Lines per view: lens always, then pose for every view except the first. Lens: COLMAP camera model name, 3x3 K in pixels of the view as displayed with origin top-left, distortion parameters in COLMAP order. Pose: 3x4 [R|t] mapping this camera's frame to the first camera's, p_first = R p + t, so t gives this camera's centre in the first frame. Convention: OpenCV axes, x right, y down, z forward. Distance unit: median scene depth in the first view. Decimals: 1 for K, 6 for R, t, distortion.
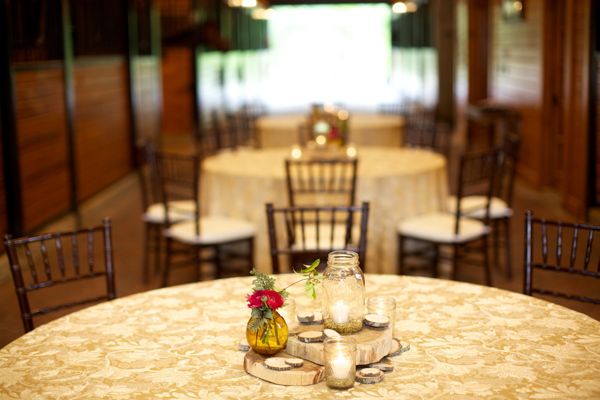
lens RADIAL K [[978.4, 0, 299.8], [0, 978.4, 198.7], [0, 0, 1]] dist [-0.464724, 0.000000]
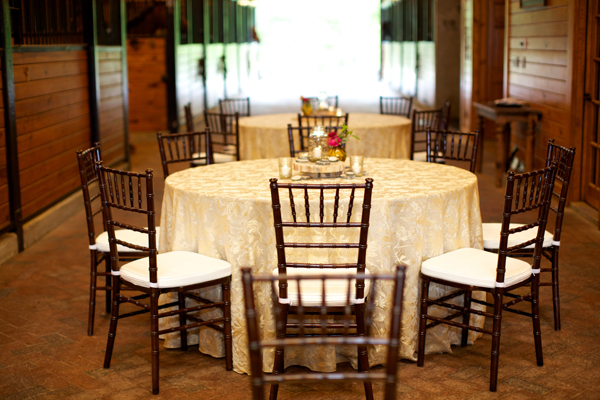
lens RADIAL K [[978.4, 0, 300.1], [0, 978.4, 201.9], [0, 0, 1]] dist [-0.464724, 0.000000]
pose [[0.999866, 0.005910, 0.015235, -0.002893], [-0.006058, 0.999935, 0.009686, -0.020792], [-0.015177, -0.009777, 0.999837, 0.186797]]
